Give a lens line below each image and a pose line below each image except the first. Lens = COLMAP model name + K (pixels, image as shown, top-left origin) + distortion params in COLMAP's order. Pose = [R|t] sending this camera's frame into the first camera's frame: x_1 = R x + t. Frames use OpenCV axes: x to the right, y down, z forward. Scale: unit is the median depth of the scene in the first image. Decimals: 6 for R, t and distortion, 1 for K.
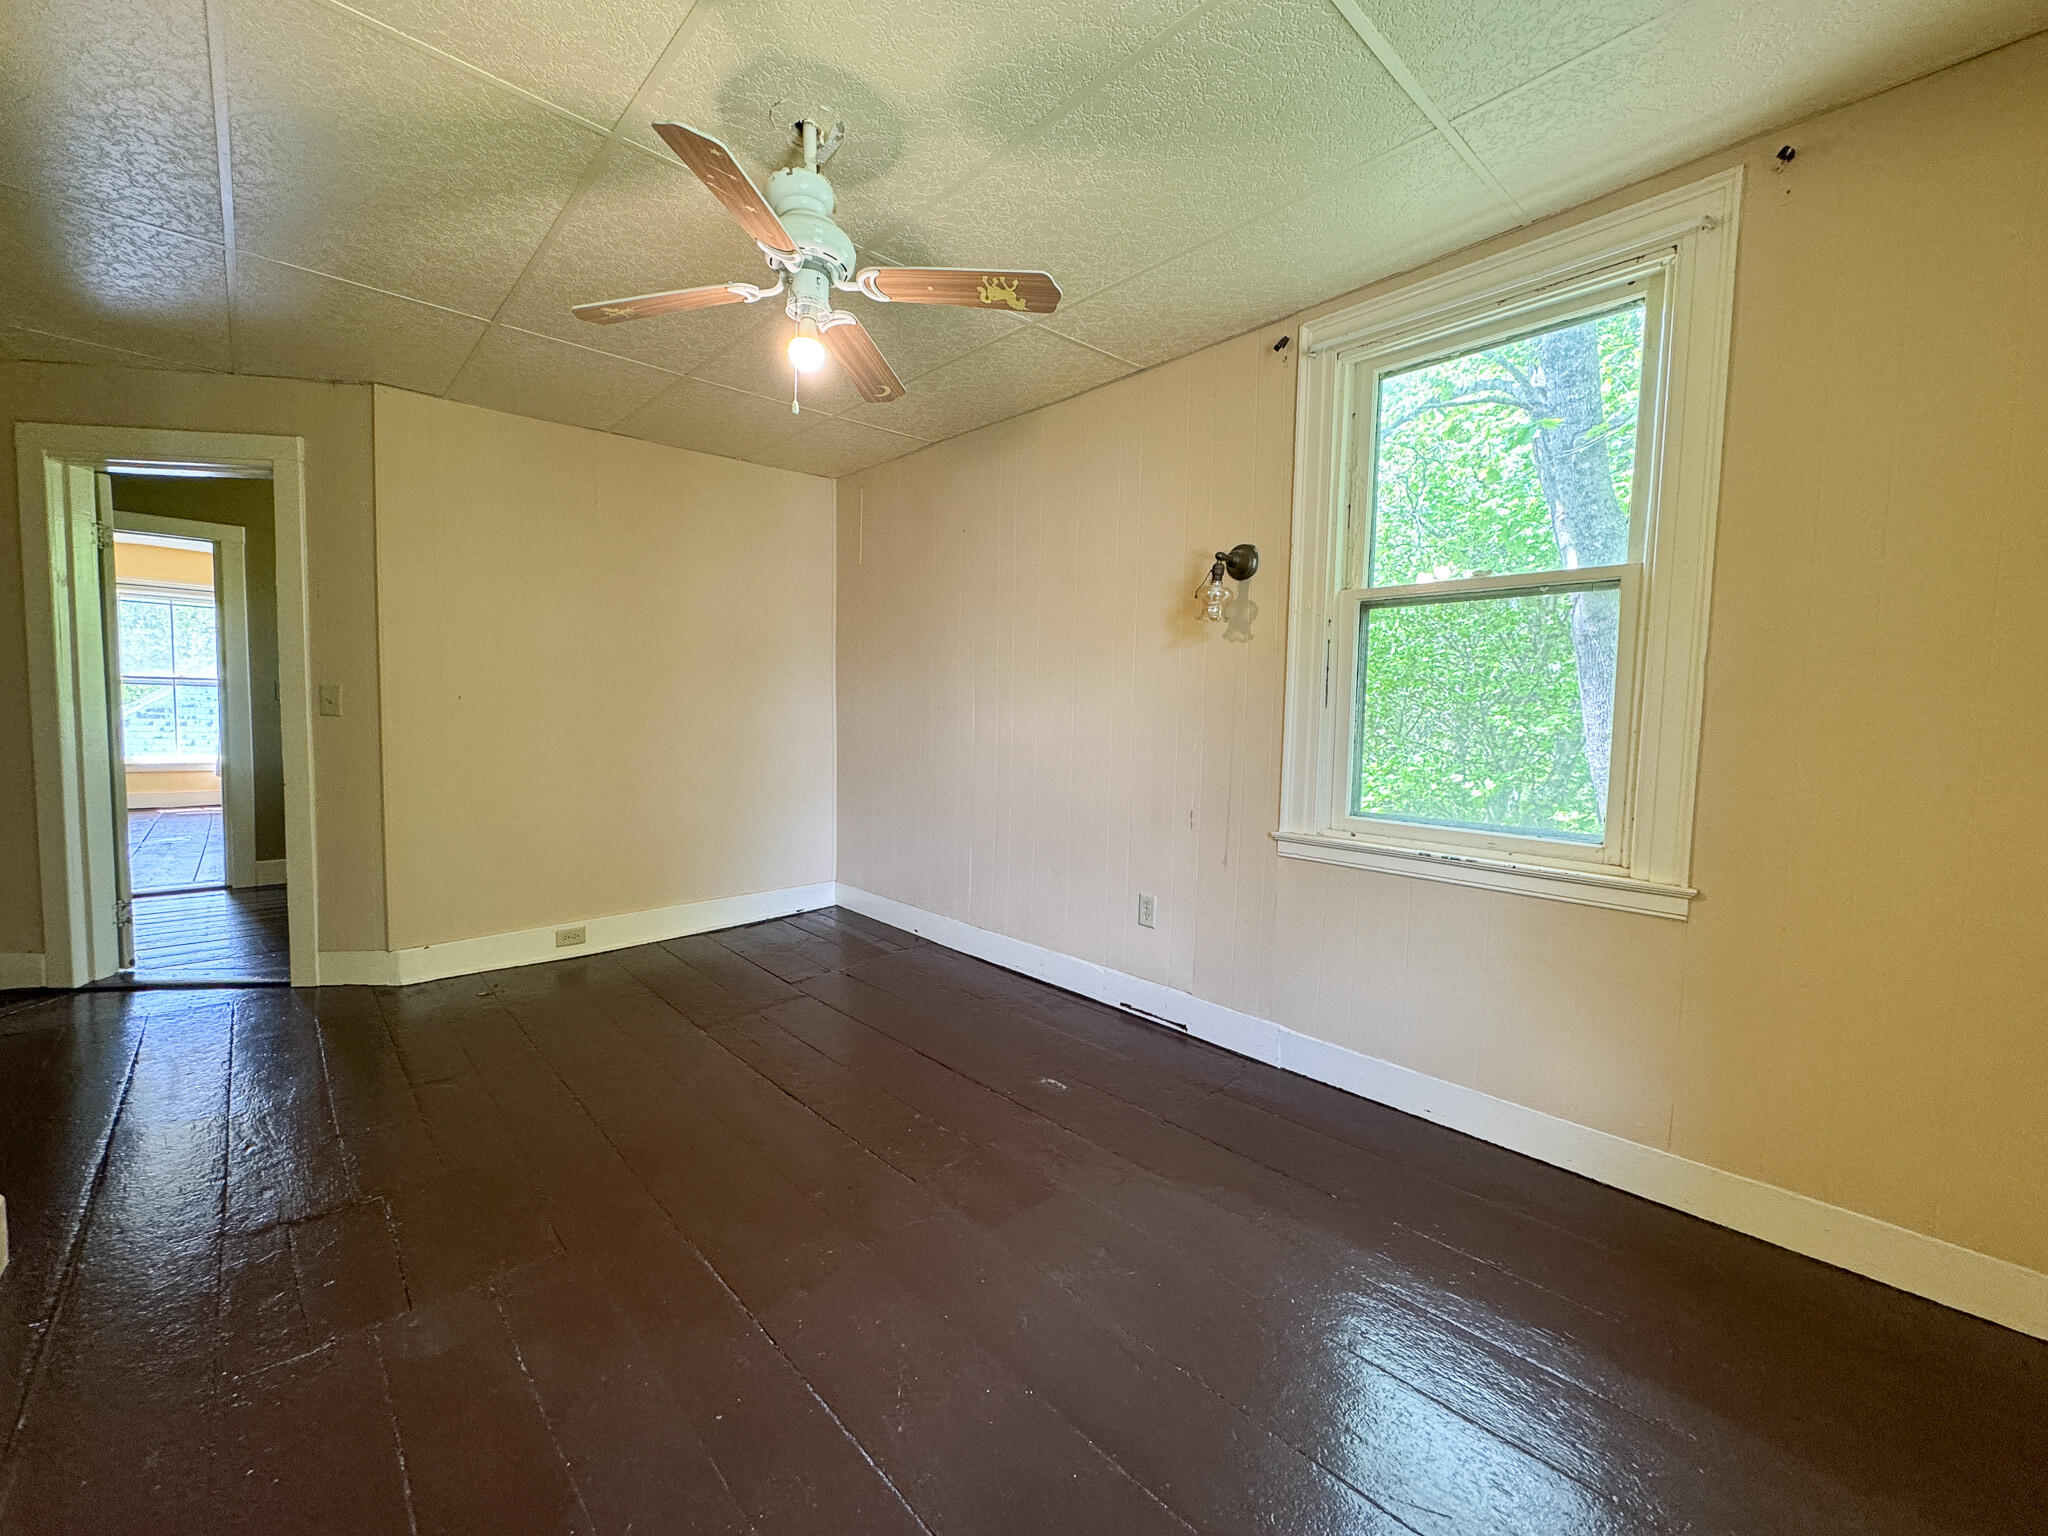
lens RADIAL K [[823.1, 0, 1024.0], [0, 823.1, 768.0], [0, 0, 1]] dist [-0.001544, -0.000126]
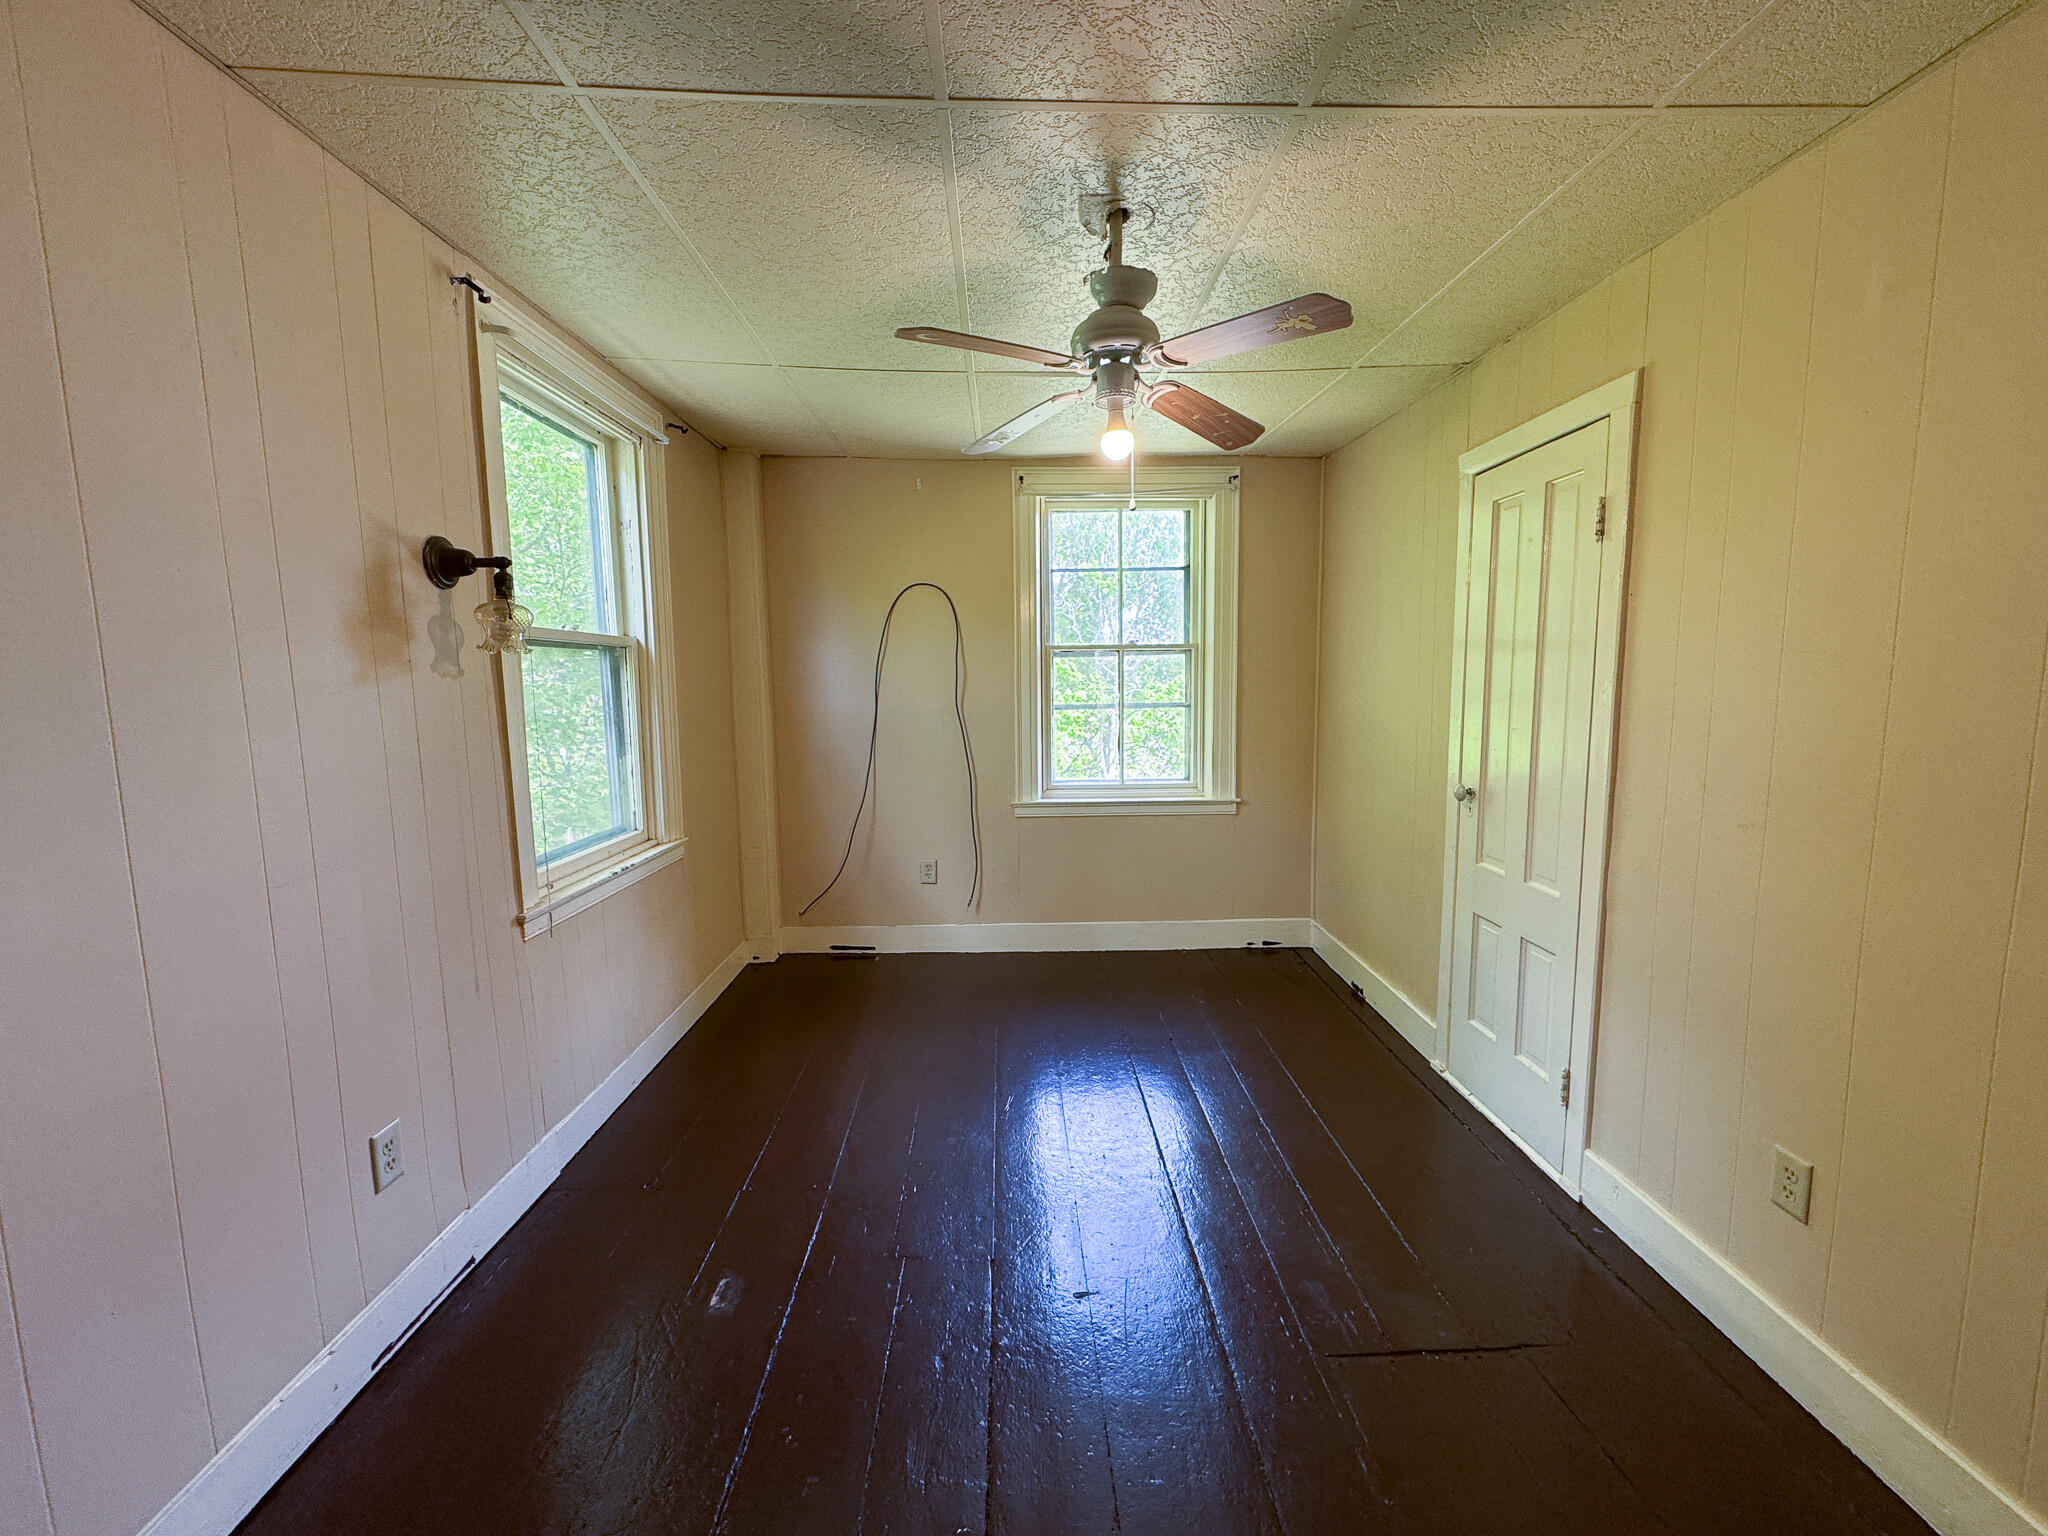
lens RADIAL K [[822.1, 0, 1017.8], [0, 822.1, 767.1], [0, 0, 1]] dist [-0.001198, 0.000146]
pose [[-0.759768, -0.082145, 0.644985, -0.438347], [0.040027, 0.984197, 0.172496, -0.140271], [-0.648961, 0.156874, -0.744473, 0.951595]]
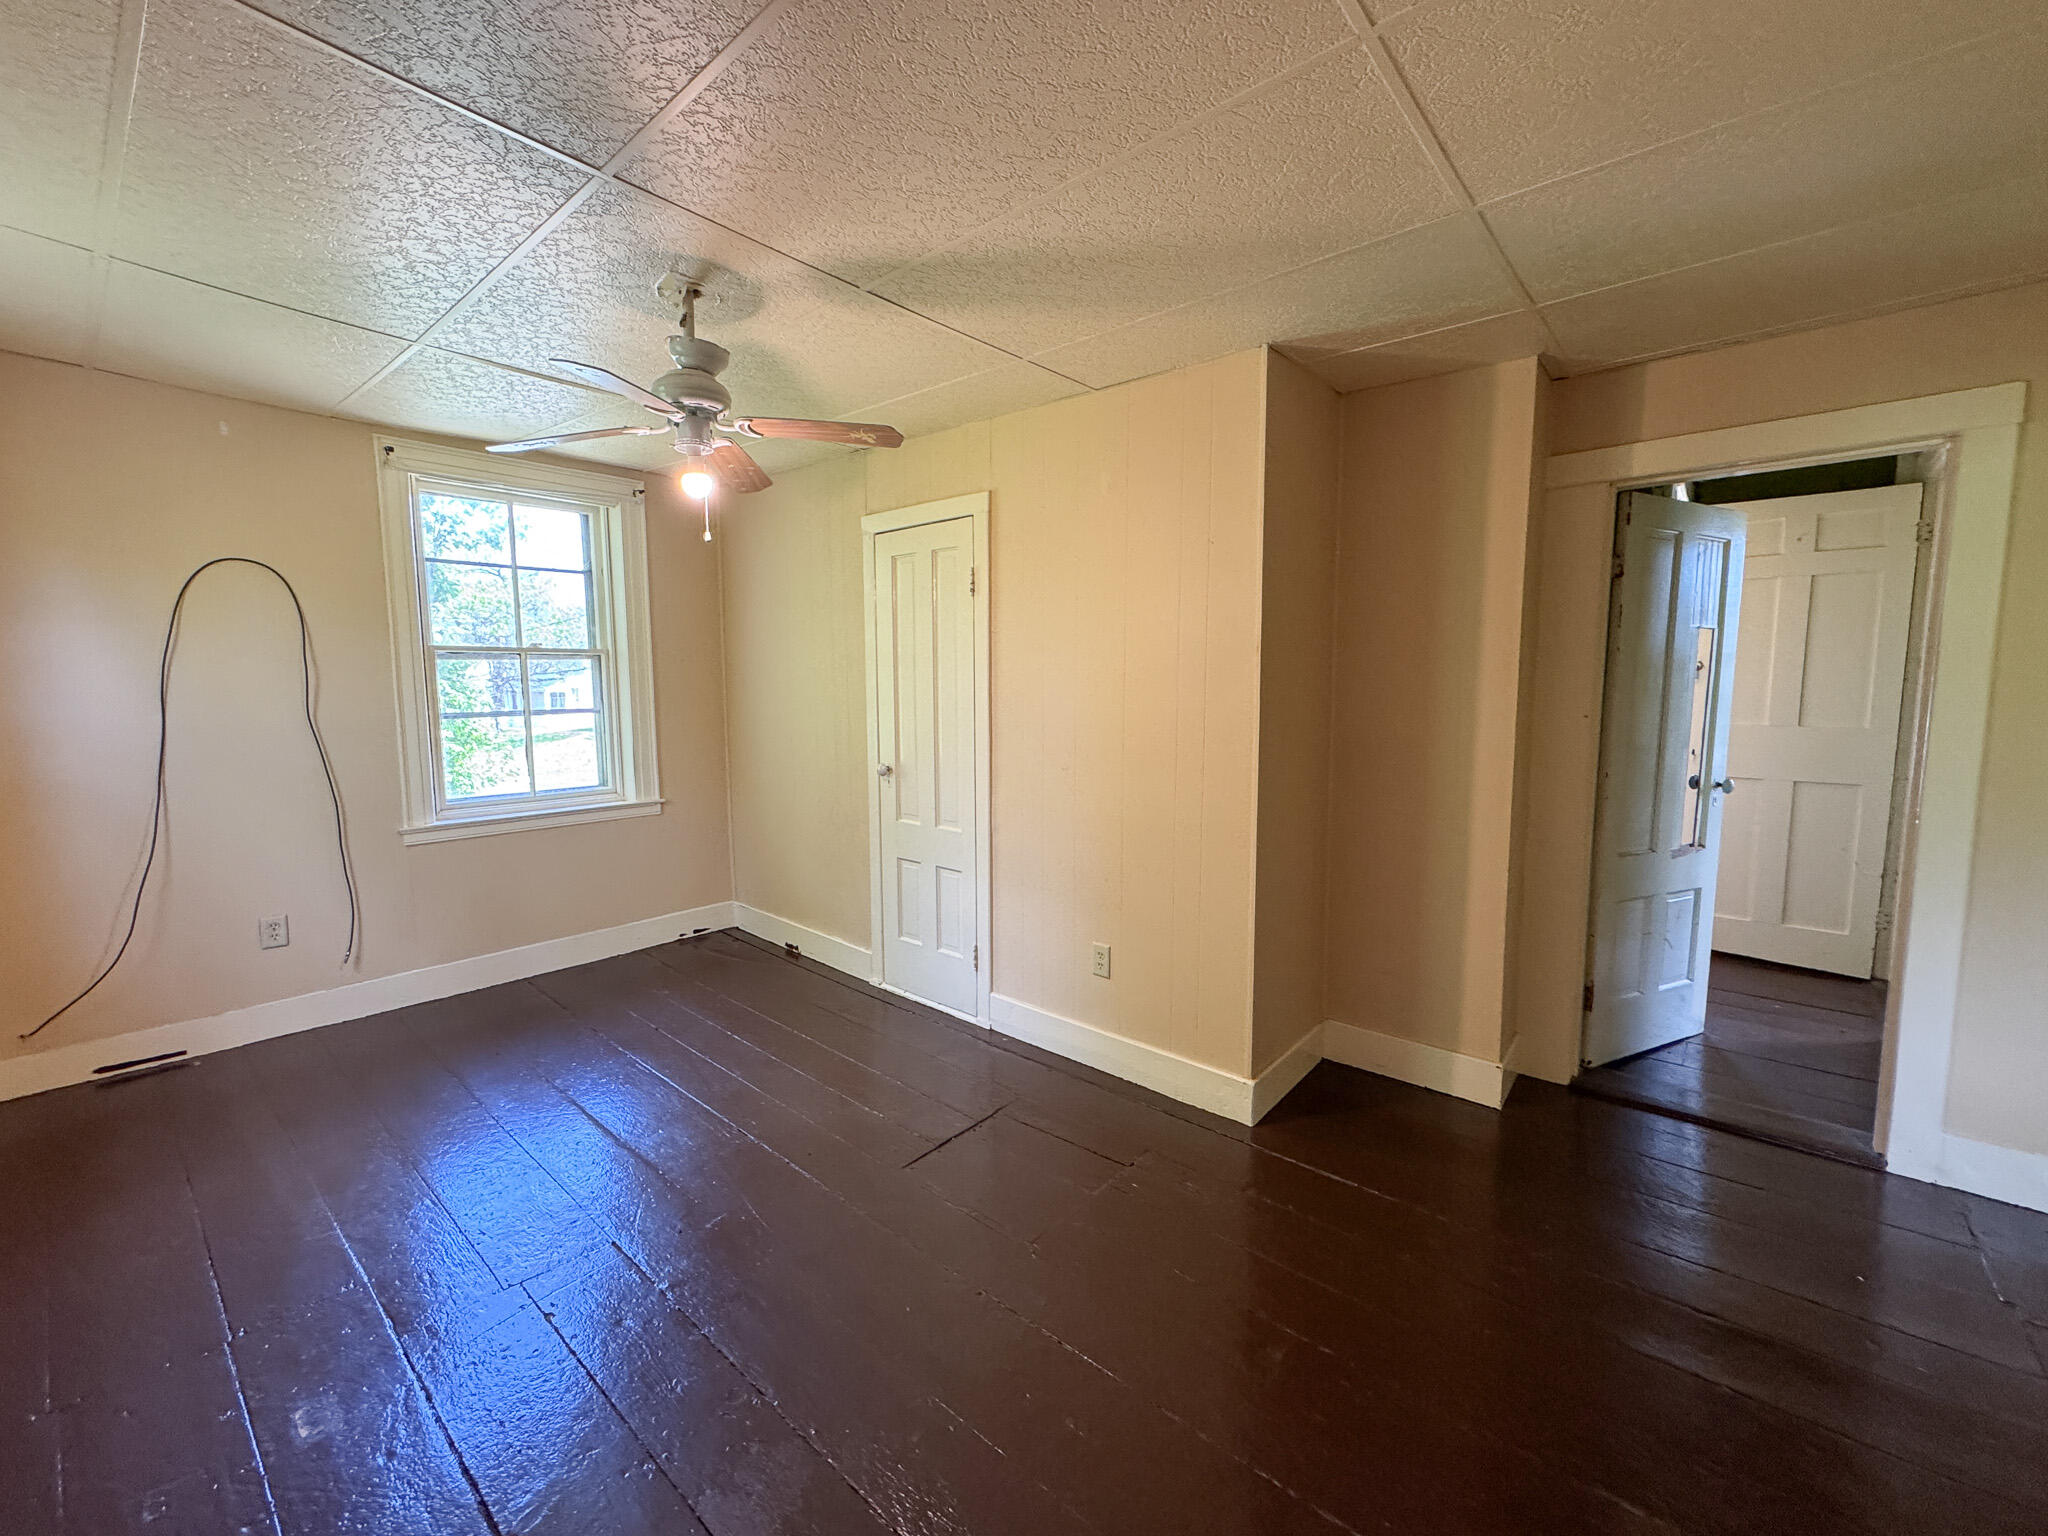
lens RADIAL K [[842.6, 0, 1024.0], [0, 842.6, 768.0], [0, 0, 1]] dist [-0.000102, 0.000159]
pose [[-0.991424, -0.003073, -0.130650, -0.298676], [-0.025523, 0.985025, 0.170512, -0.153950], [0.128170, 0.172384, -0.976656, 1.163703]]
